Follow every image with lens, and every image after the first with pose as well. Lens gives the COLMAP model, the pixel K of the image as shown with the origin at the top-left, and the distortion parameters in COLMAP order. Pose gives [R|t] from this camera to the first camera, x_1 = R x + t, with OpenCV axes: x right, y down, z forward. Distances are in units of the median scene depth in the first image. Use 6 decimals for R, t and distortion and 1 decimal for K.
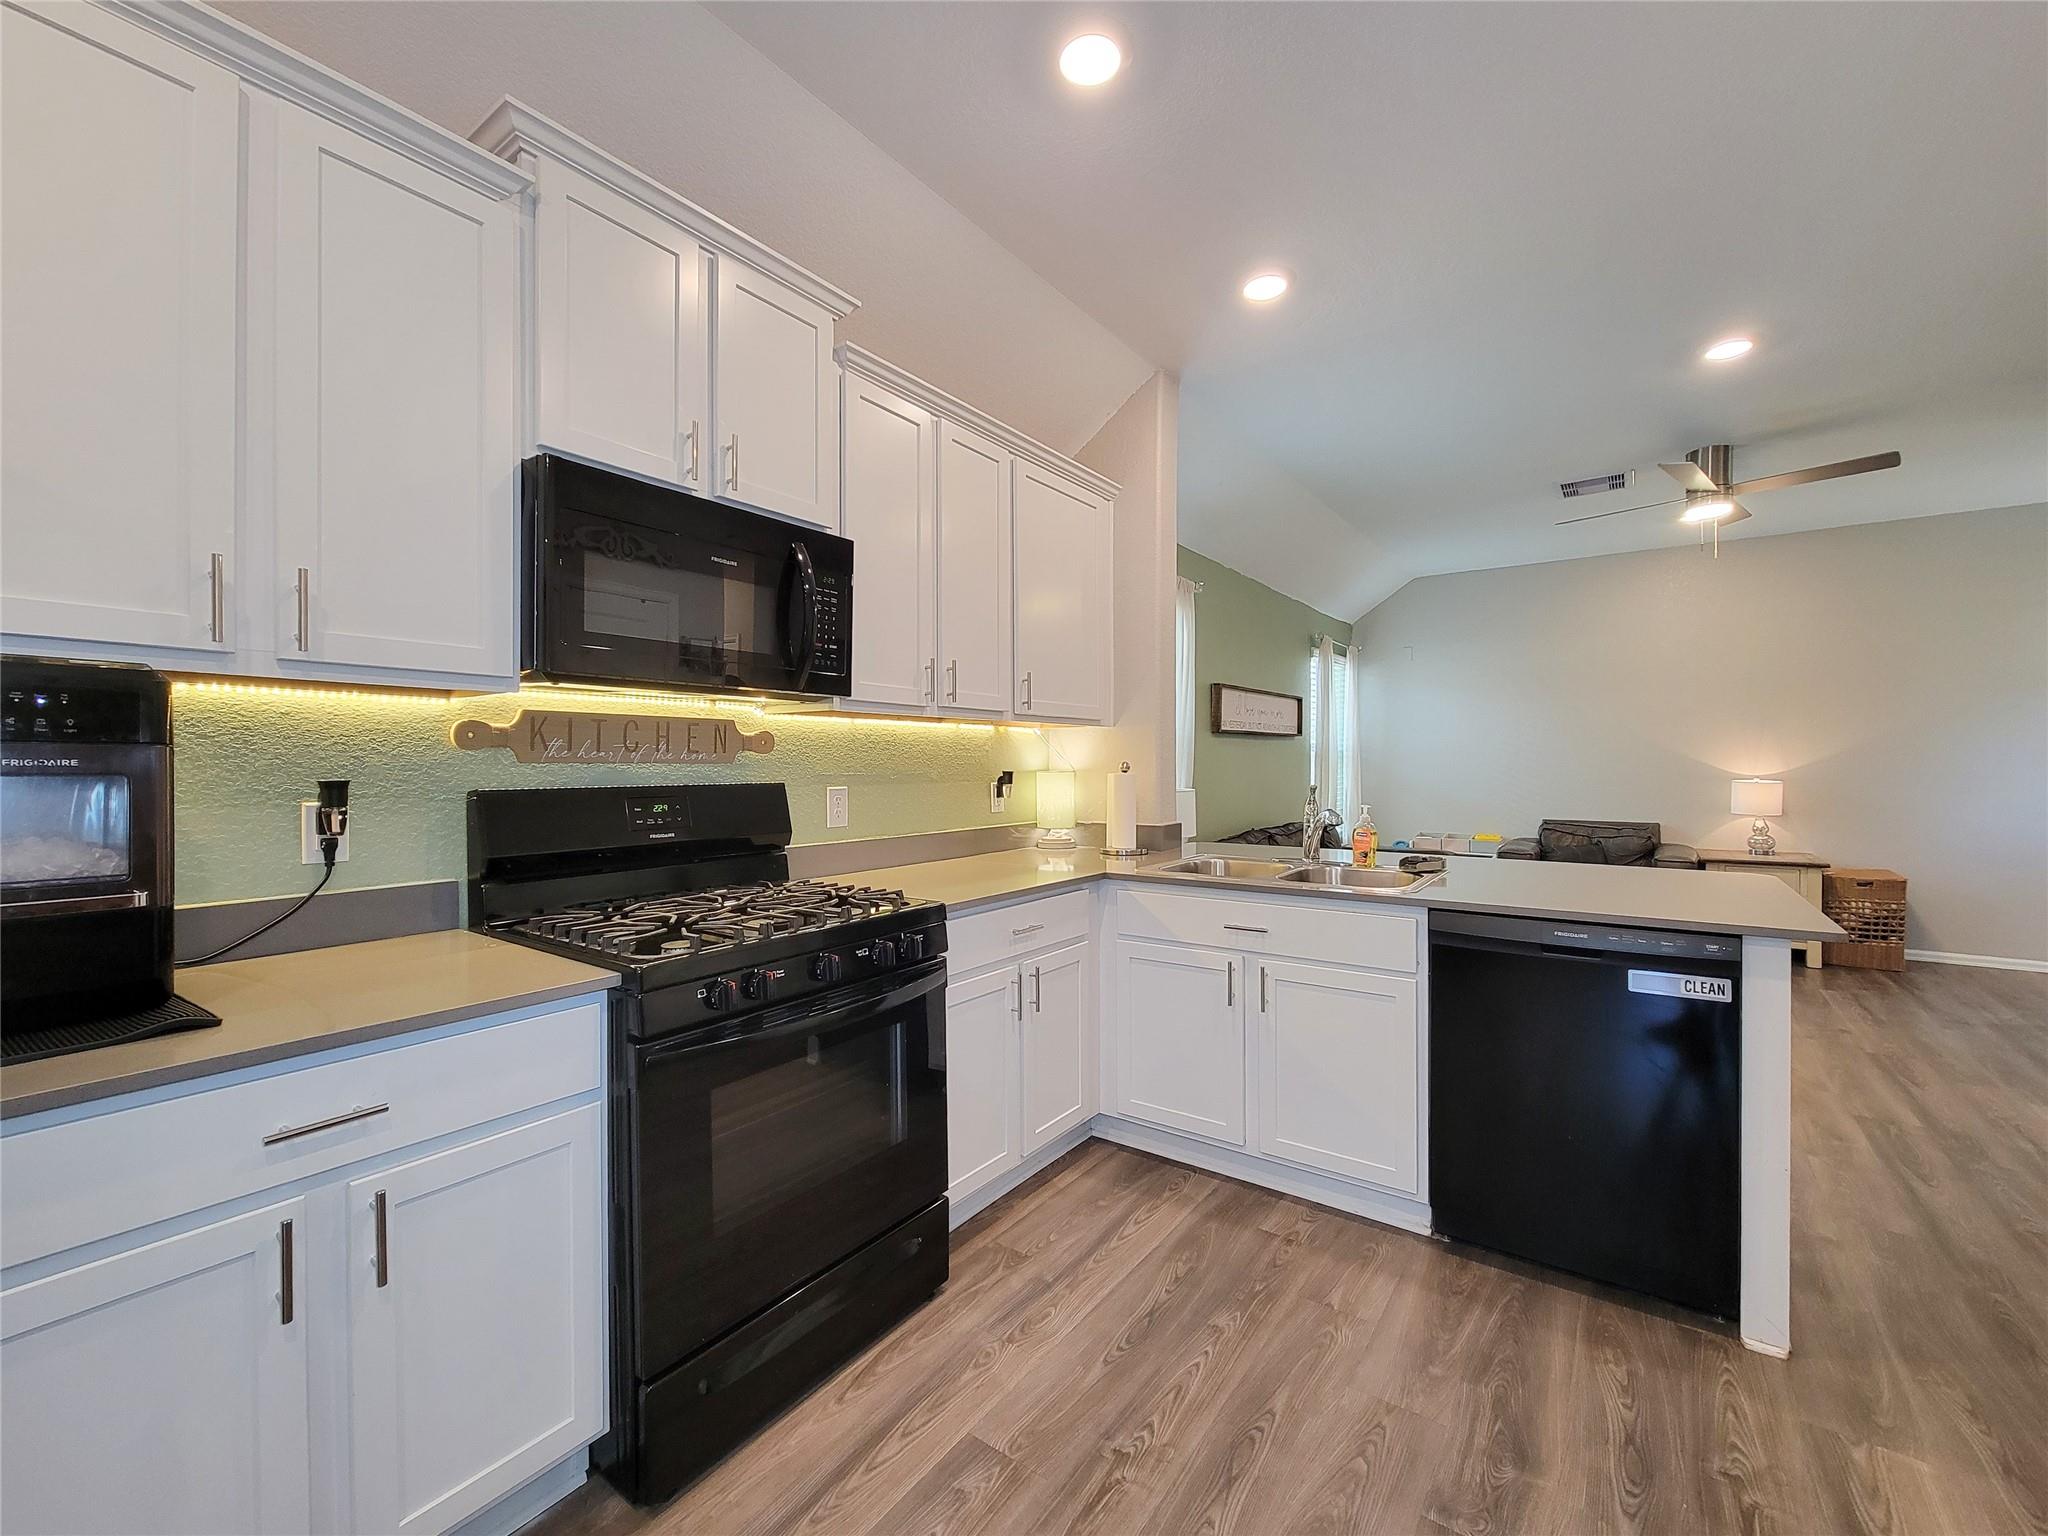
lens RADIAL K [[851.3, 0, 1004.2], [0, 851.3, 764.9], [0, 0, 1]] dist [-0.001685, -0.000060]
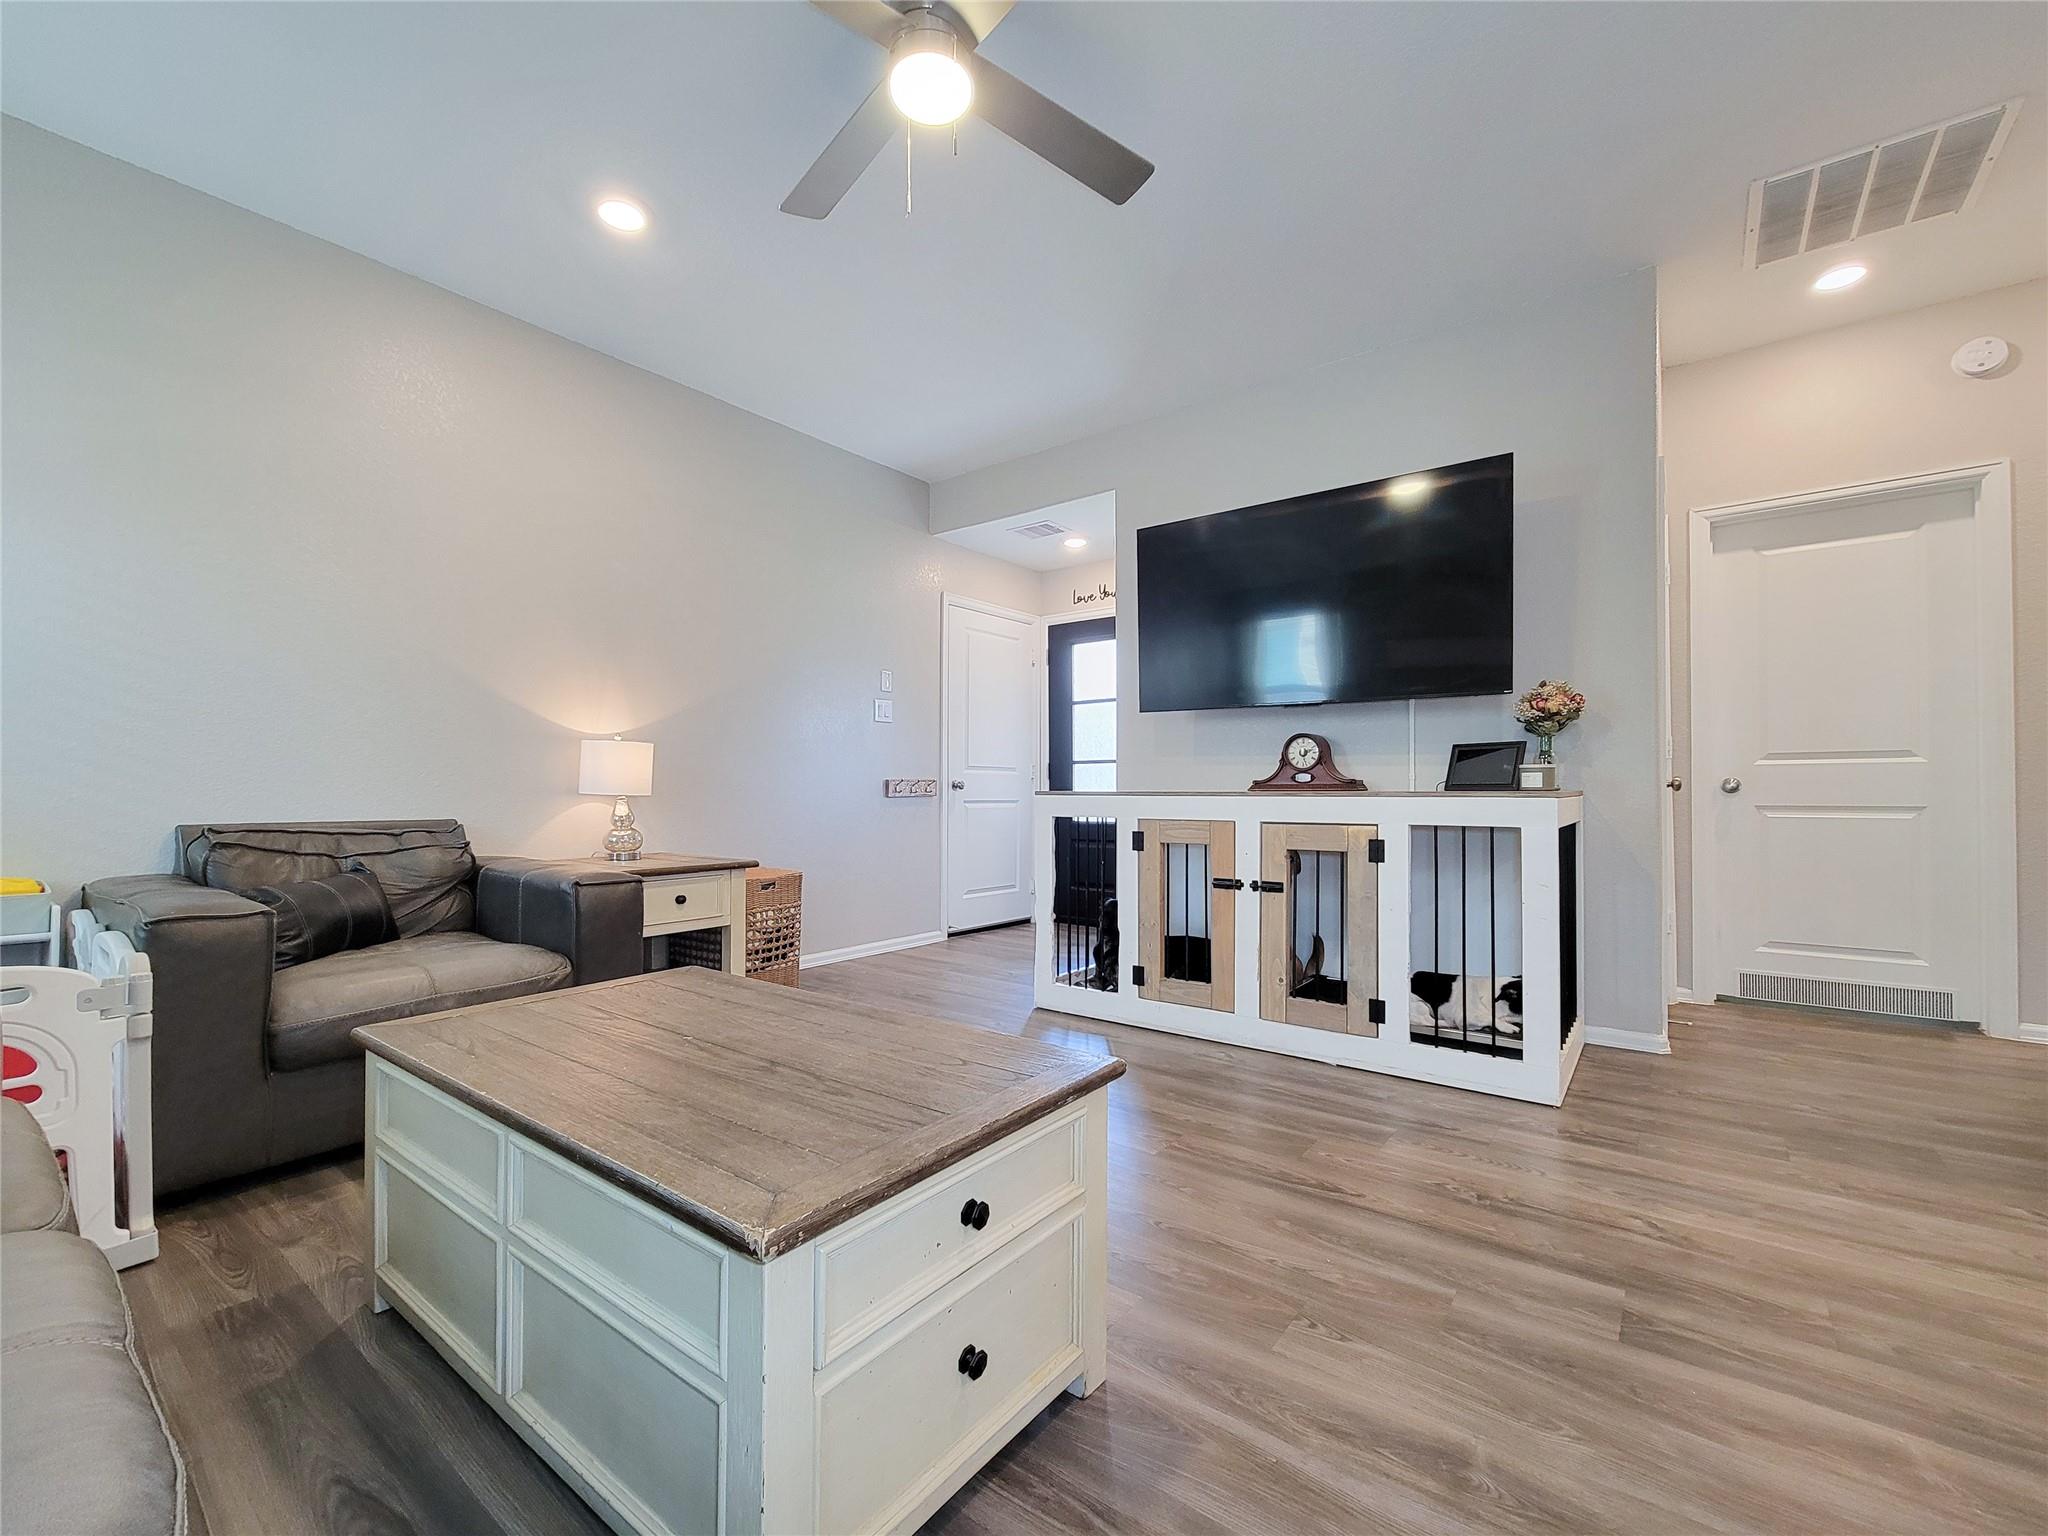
lens RADIAL K [[851.6, 0, 1026.9], [0, 851.6, 772.8], [0, 0, 1]] dist [-0.001290, -0.001275]
pose [[0.021012, 0.028411, 0.999375, 0.734338], [0.004689, 0.999582, -0.028516, 0.162376], [-0.999768, 0.005285, 0.020870, 1.842594]]
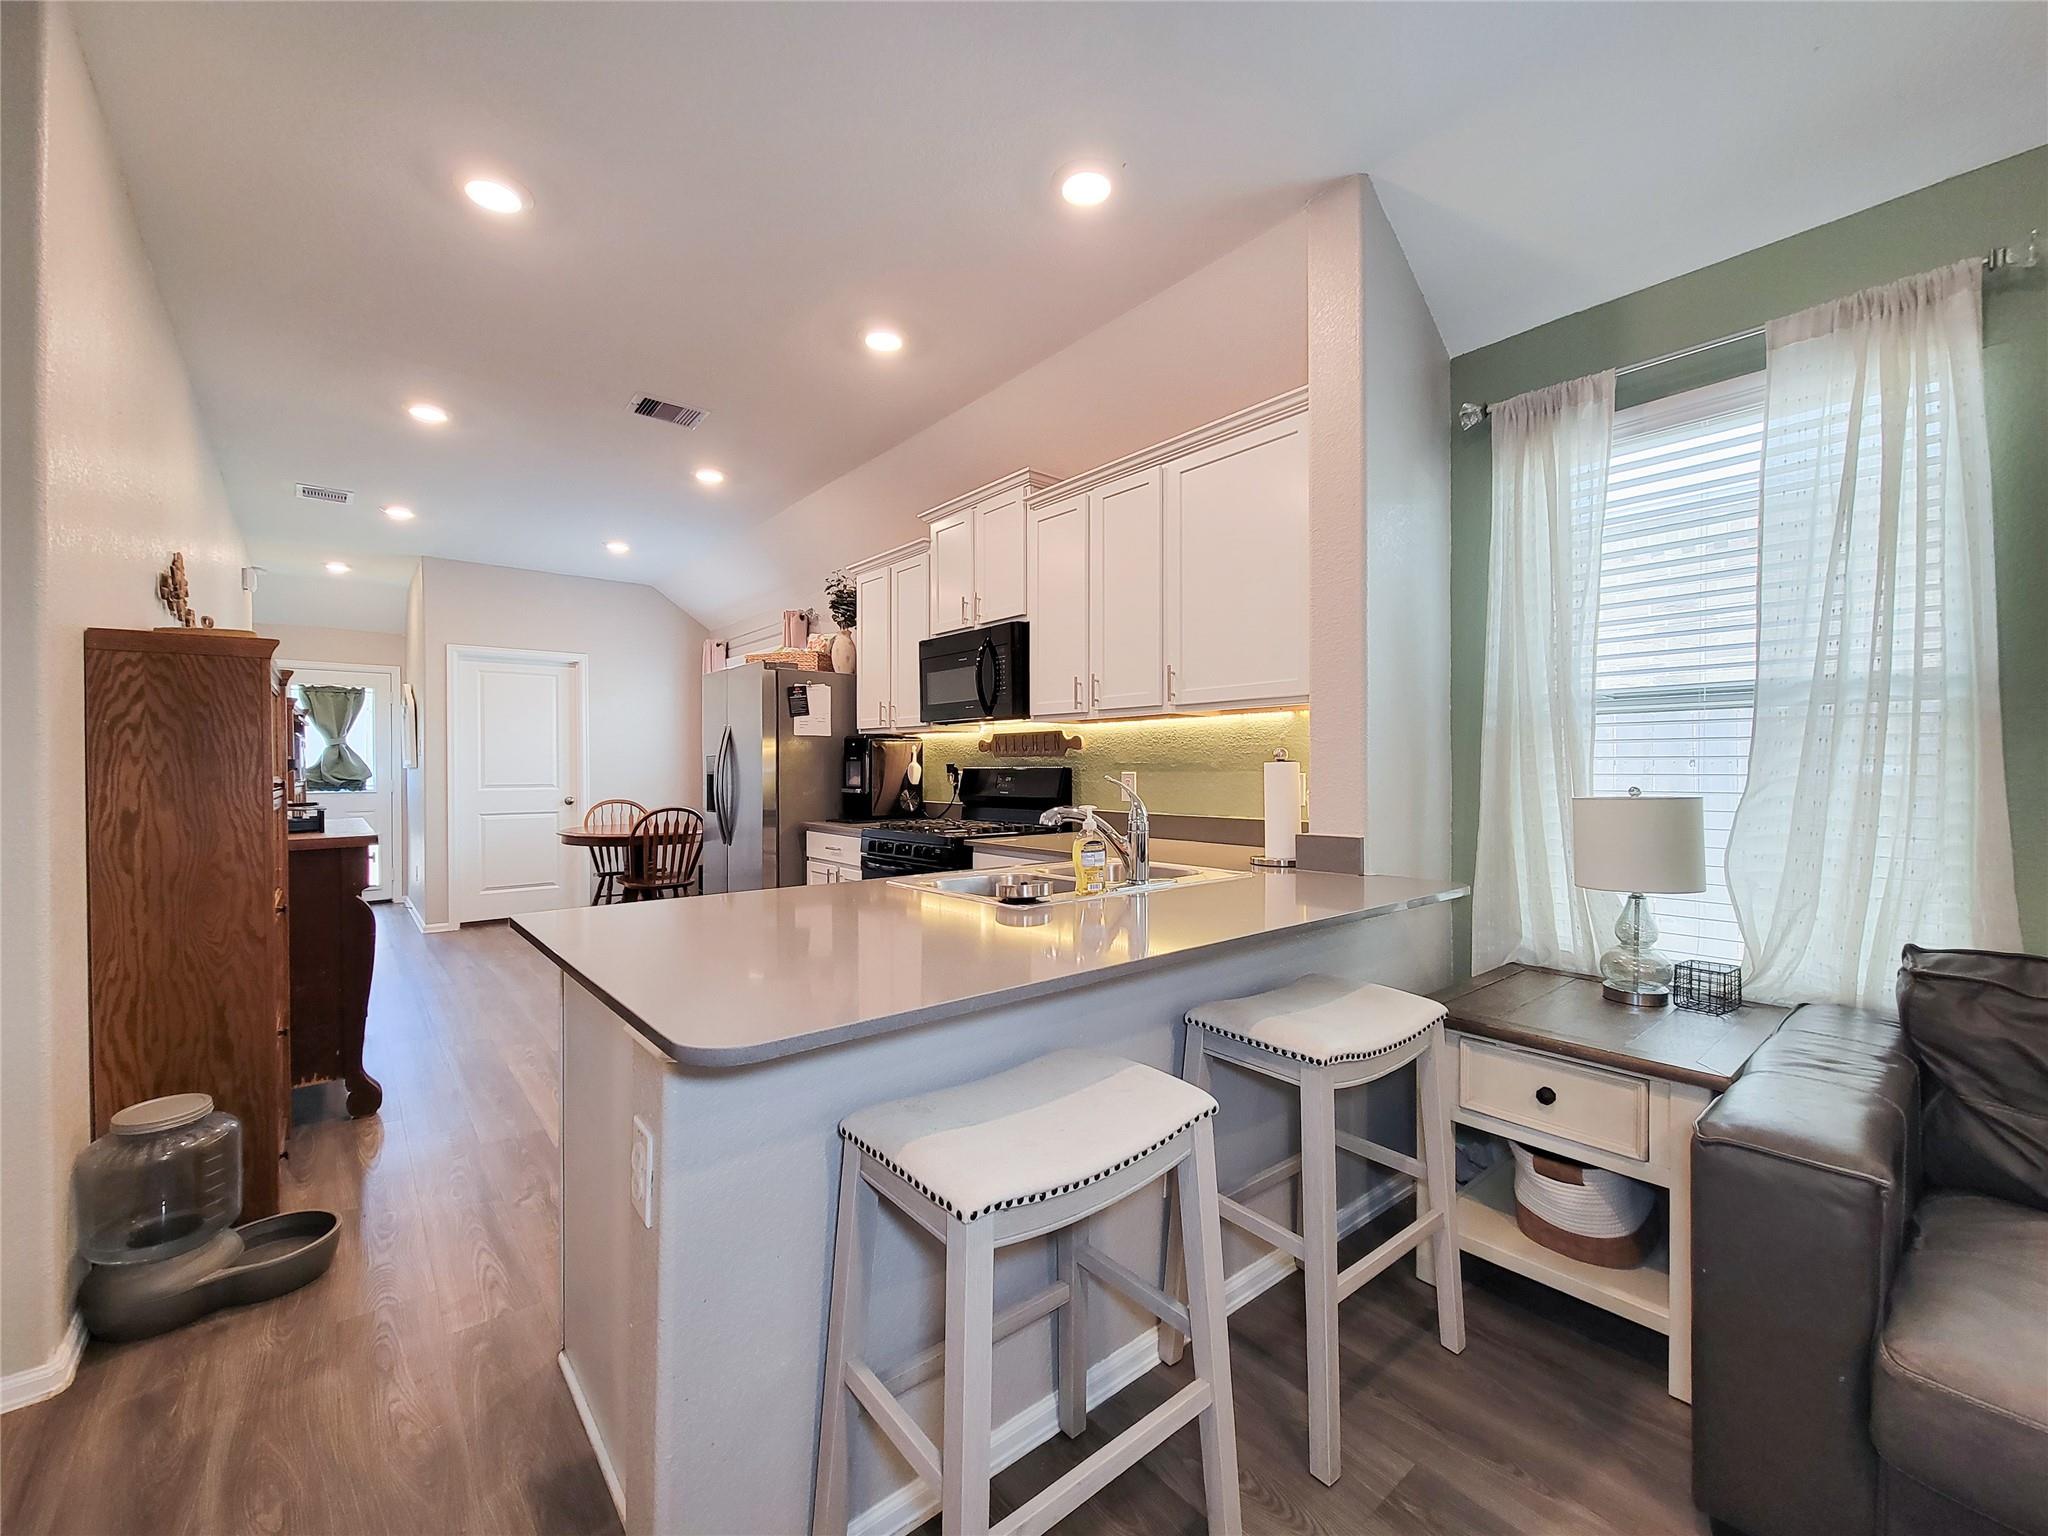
lens RADIAL K [[852.0, 0, 1023.8], [0, 852.0, 775.4], [0, 0, 1]] dist [-0.001647, -0.001139]
pose [[-0.248938, 0.009348, -0.968474, 1.448290], [-0.000040, 0.999953, 0.009662, 0.021695], [0.968519, 0.002444, -0.248926, 1.448606]]
